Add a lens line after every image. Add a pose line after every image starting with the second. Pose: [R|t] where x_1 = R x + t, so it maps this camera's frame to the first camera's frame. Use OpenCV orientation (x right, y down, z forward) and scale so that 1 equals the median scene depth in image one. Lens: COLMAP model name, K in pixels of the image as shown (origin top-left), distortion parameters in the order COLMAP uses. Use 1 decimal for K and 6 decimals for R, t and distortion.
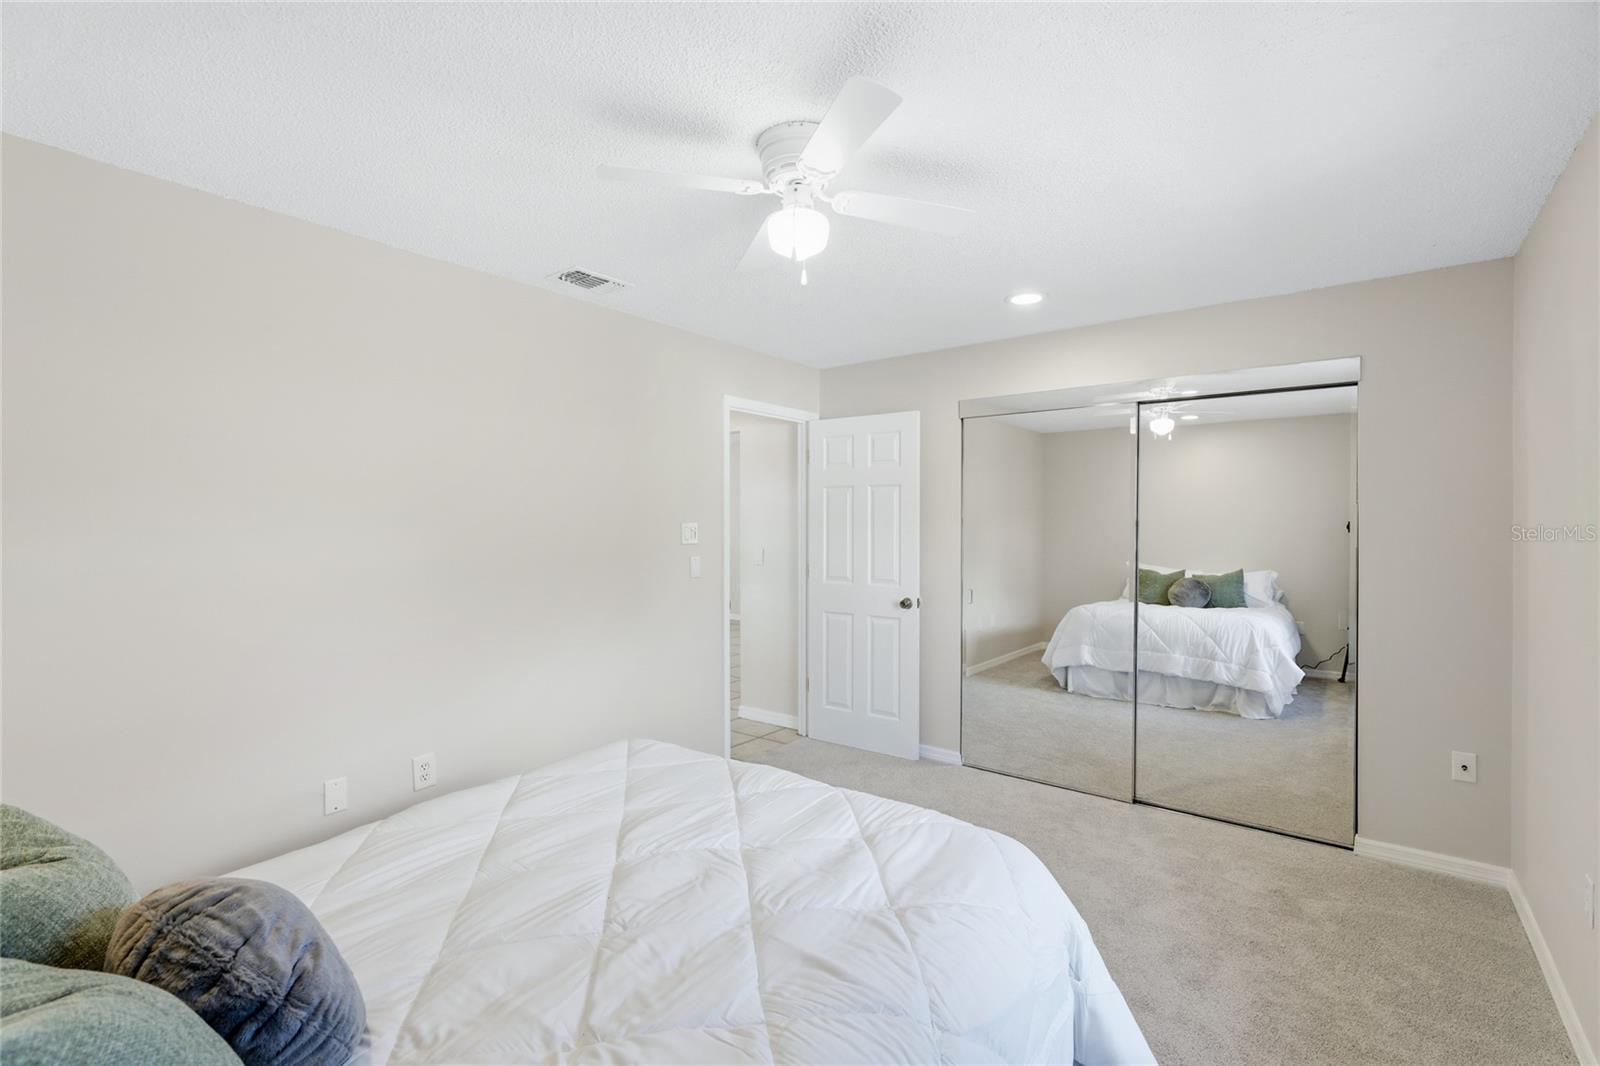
lens RADIAL K [[726.7, 0, 800.0], [0, 726.7, 524.3], [0, 0, 1]] dist [0.000575, 0.000650]
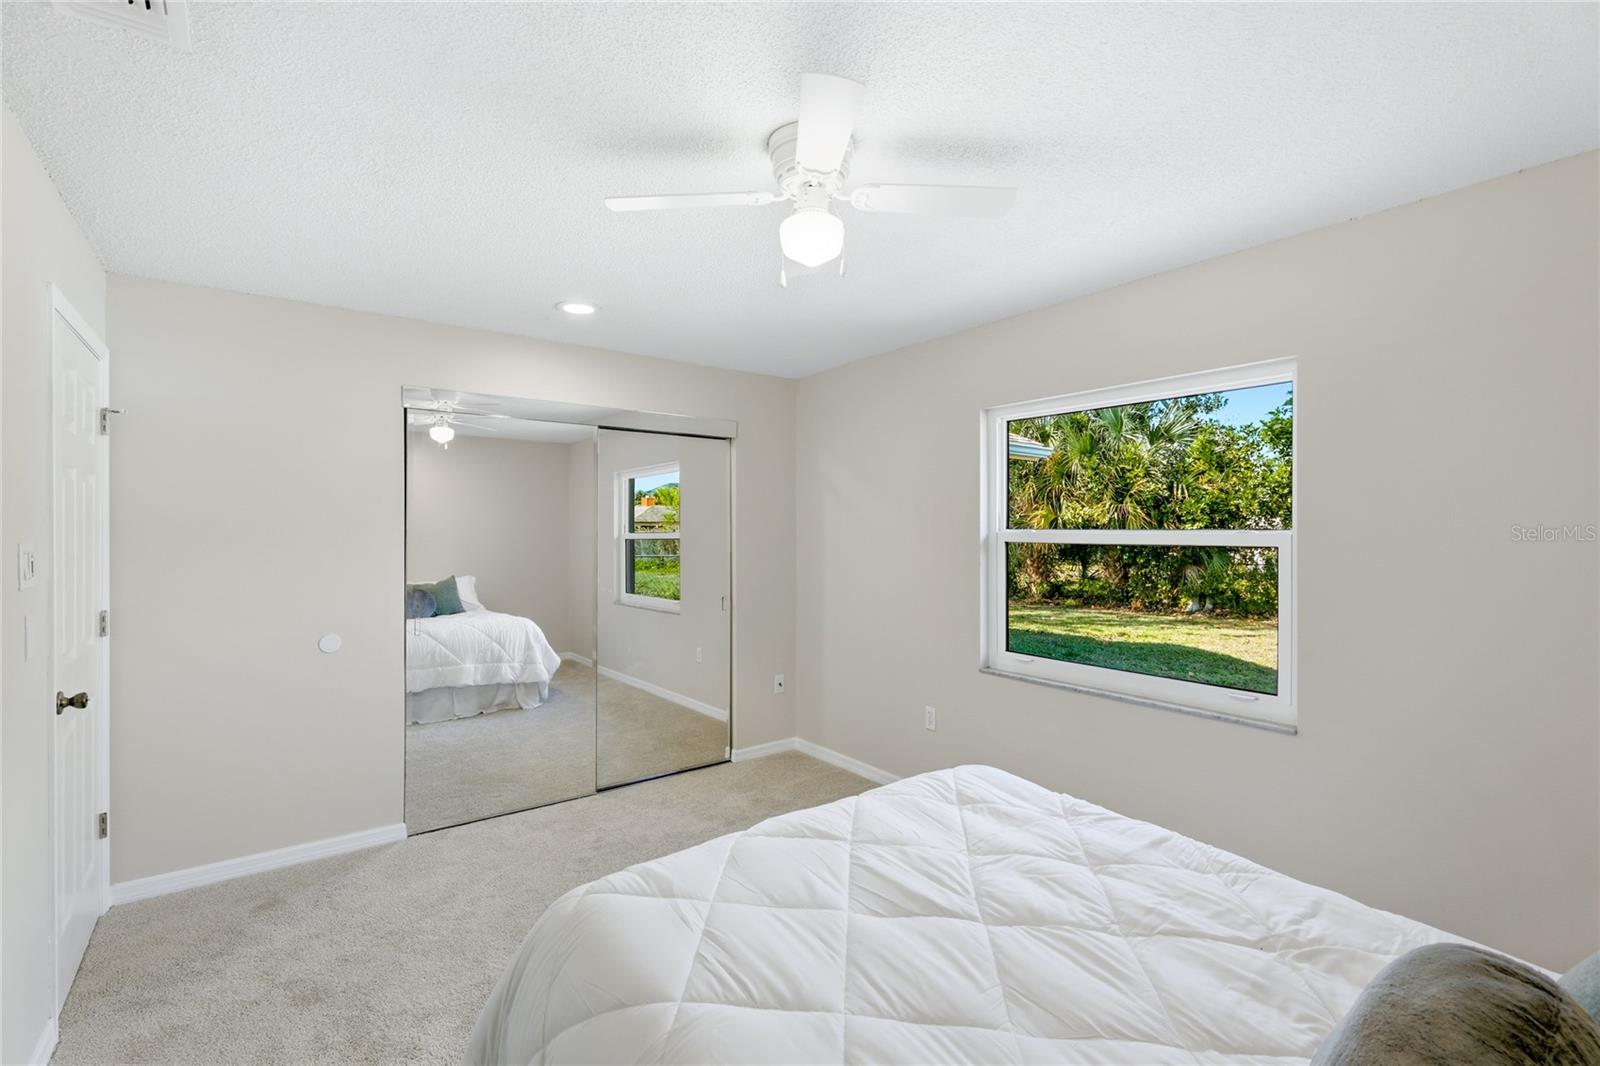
lens RADIAL K [[735.2, 0, 786.3], [0, 735.2, 541.8], [0, 0, 1]] dist [0.001954, 0.000160]
pose [[0.219251, -0.006296, 0.975648, -0.407625], [-0.002390, 0.999973, 0.006990, 0.000861], [-0.975666, -0.003865, 0.219230, 0.365941]]
